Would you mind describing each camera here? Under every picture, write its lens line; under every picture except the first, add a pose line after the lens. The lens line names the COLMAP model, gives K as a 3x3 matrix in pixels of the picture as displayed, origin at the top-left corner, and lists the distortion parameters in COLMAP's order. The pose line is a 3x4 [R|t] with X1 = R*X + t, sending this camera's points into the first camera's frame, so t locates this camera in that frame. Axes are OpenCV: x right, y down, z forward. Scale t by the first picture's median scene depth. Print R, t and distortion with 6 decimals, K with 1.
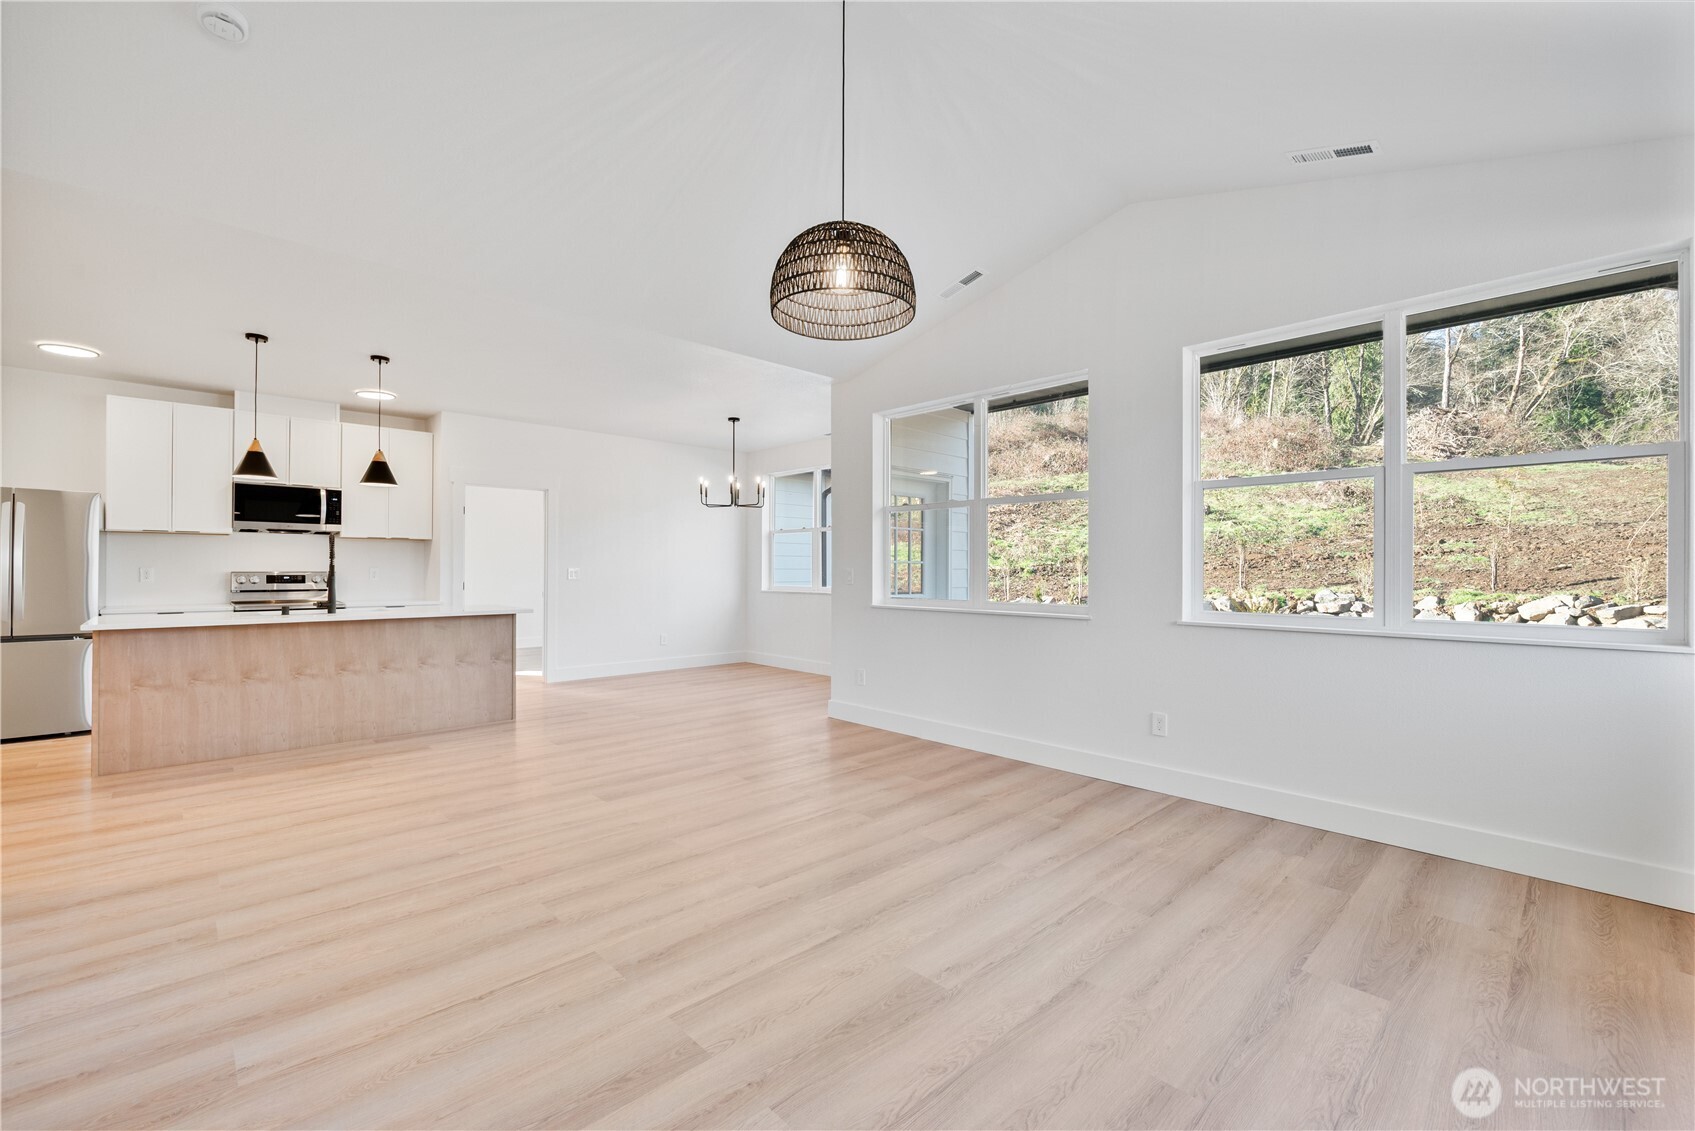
lens RADIAL K [[719.4, 0, 847.5], [0, 719.4, 565.5], [0, 0, 1]] dist [-0.000951, -0.000071]
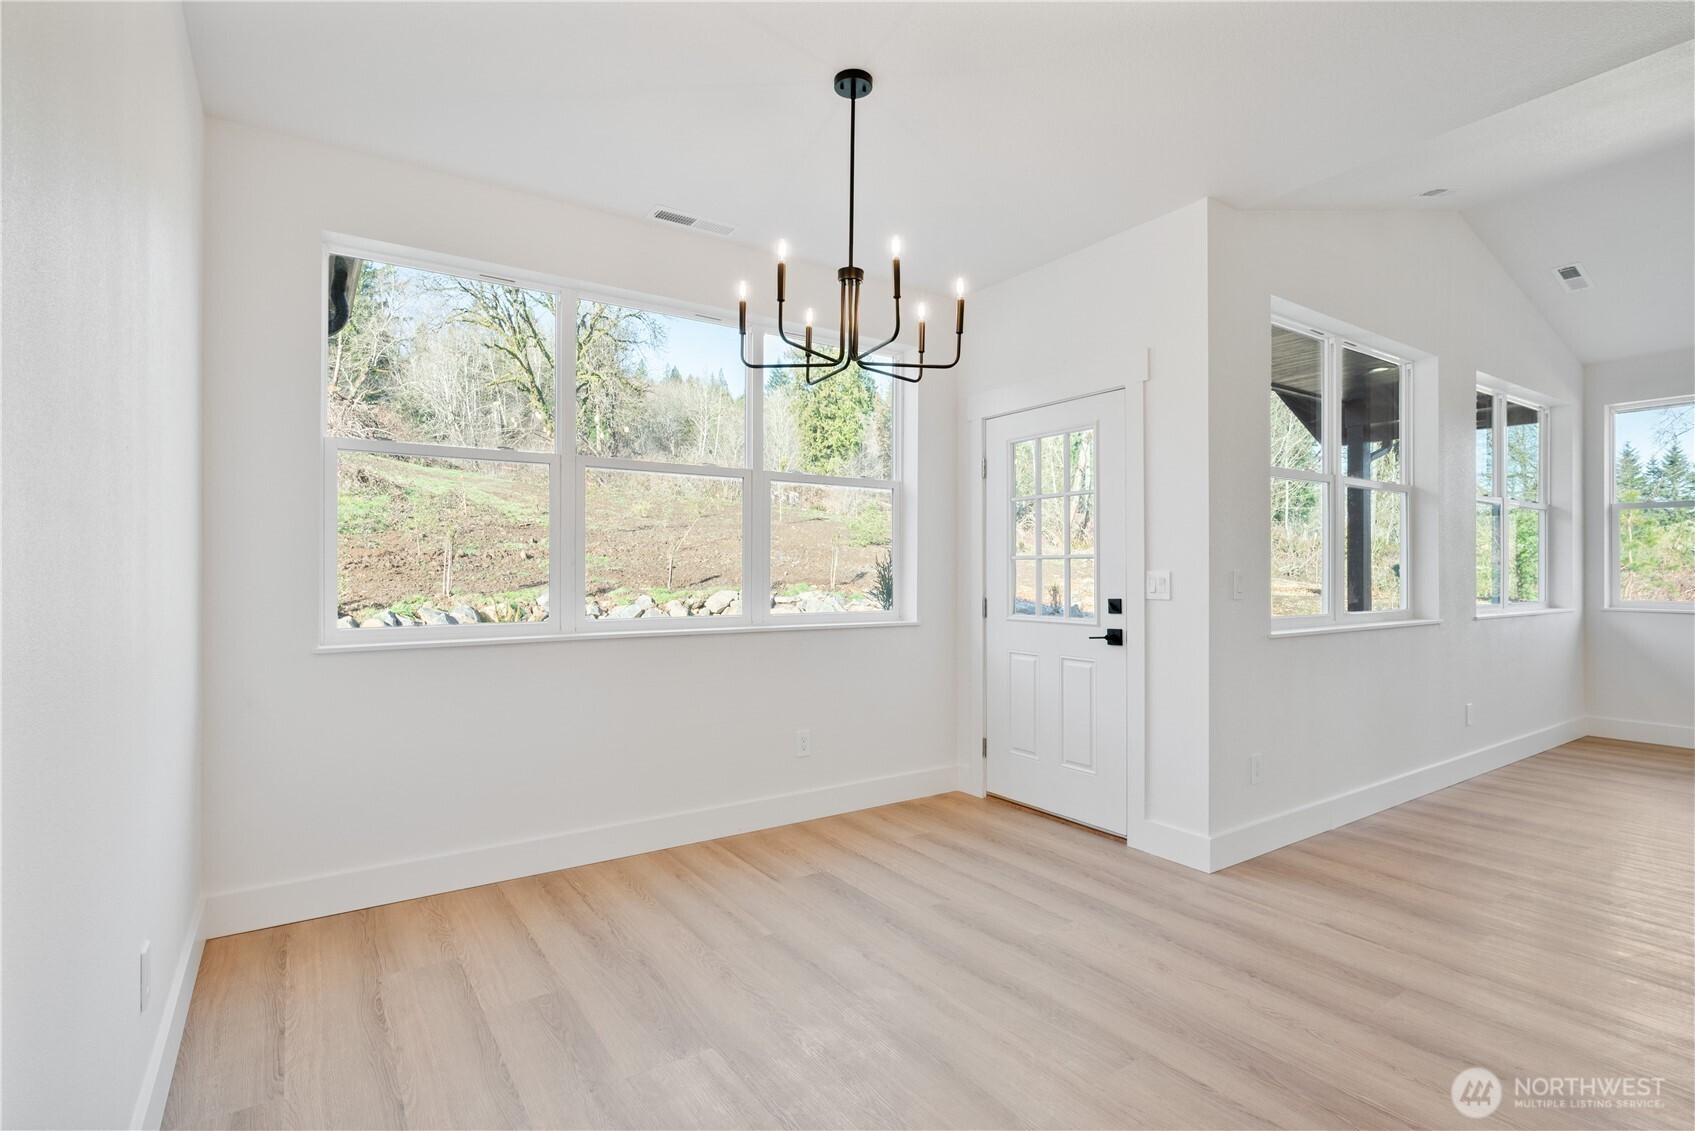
lens RADIAL K [[823.0, 0, 852.7], [0, 823.0, 567.9], [0, 0, 1]] dist [-0.000527, 0.000774]
pose [[0.170298, 0.001169, 0.985392, -0.538857], [-0.006274, 0.999980, -0.000102, 0.001801], [-0.985373, -0.006165, 0.170302, 0.891830]]
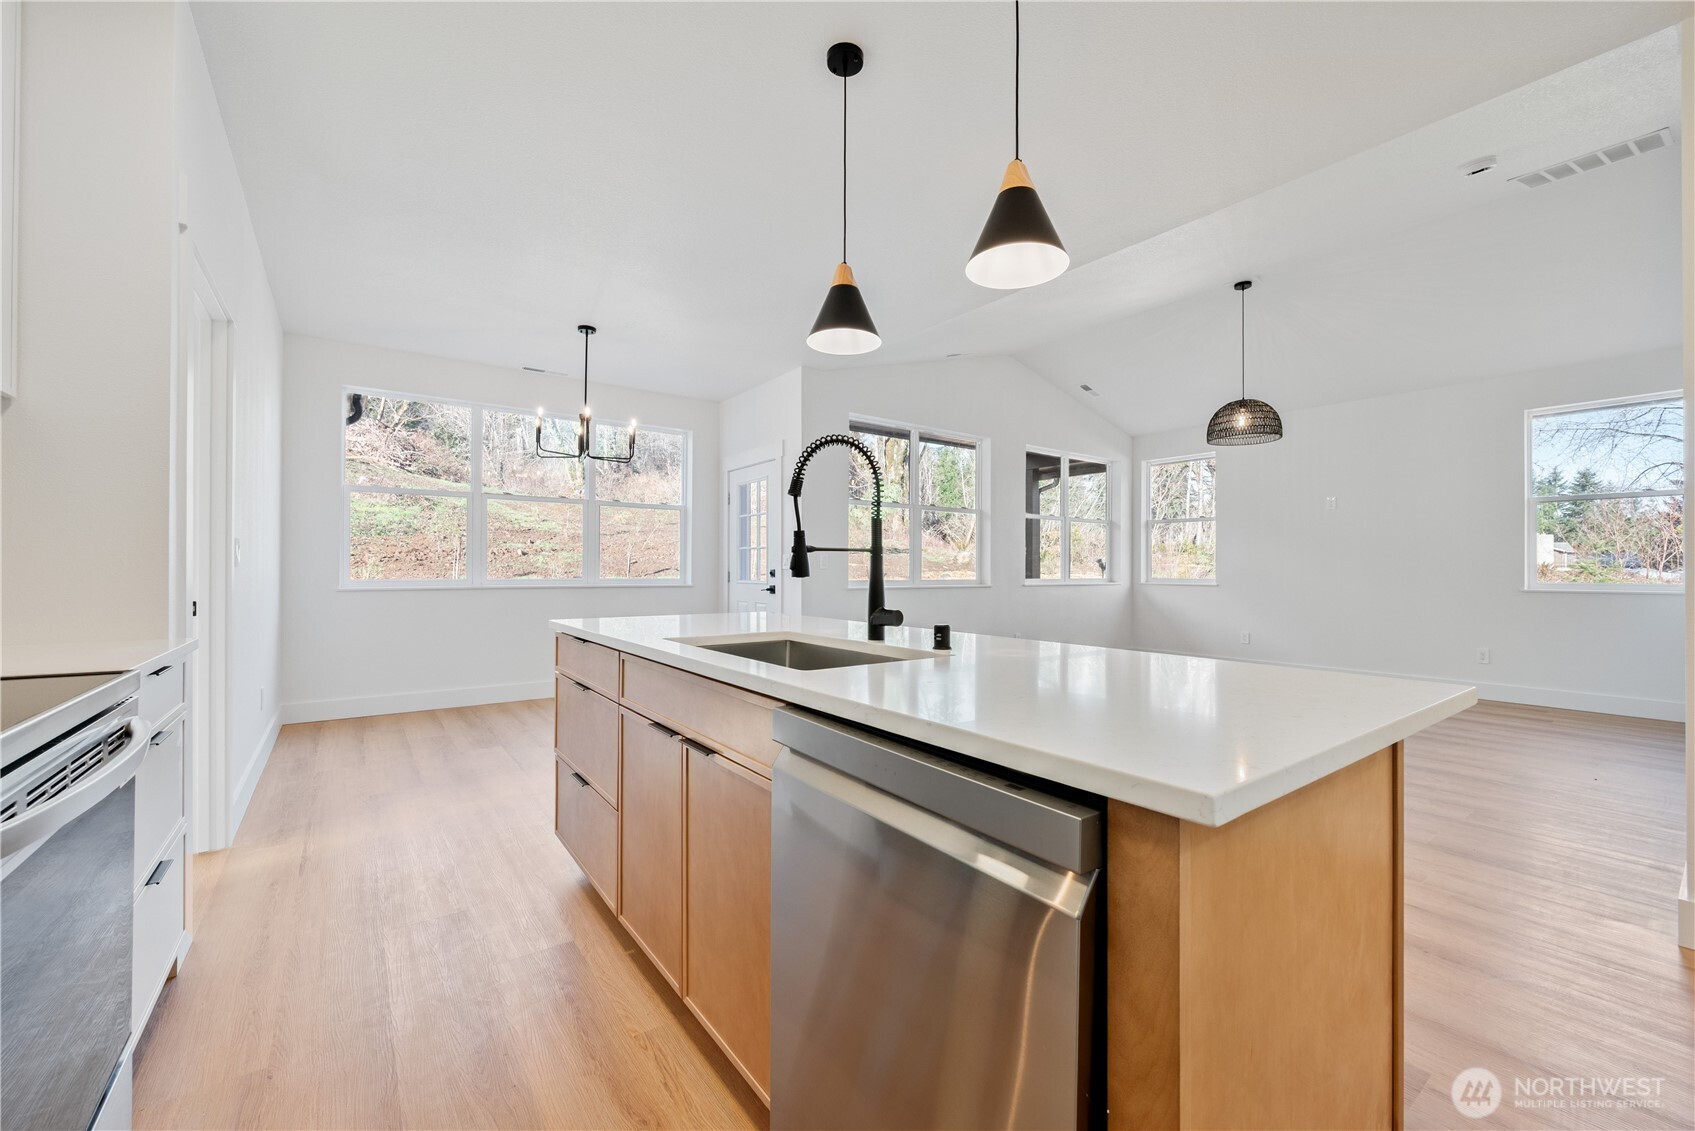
lens RADIAL K [[679.3, 0, 847.5], [0, 679.3, 565.5], [0, 0, 1]] dist [-0.000124, -0.000208]
pose [[0.132257, 0.003784, 0.991208, -0.744819], [-0.009805, 0.999949, -0.002509, 0.013713], [-0.991167, -0.009387, 0.132287, 0.675031]]
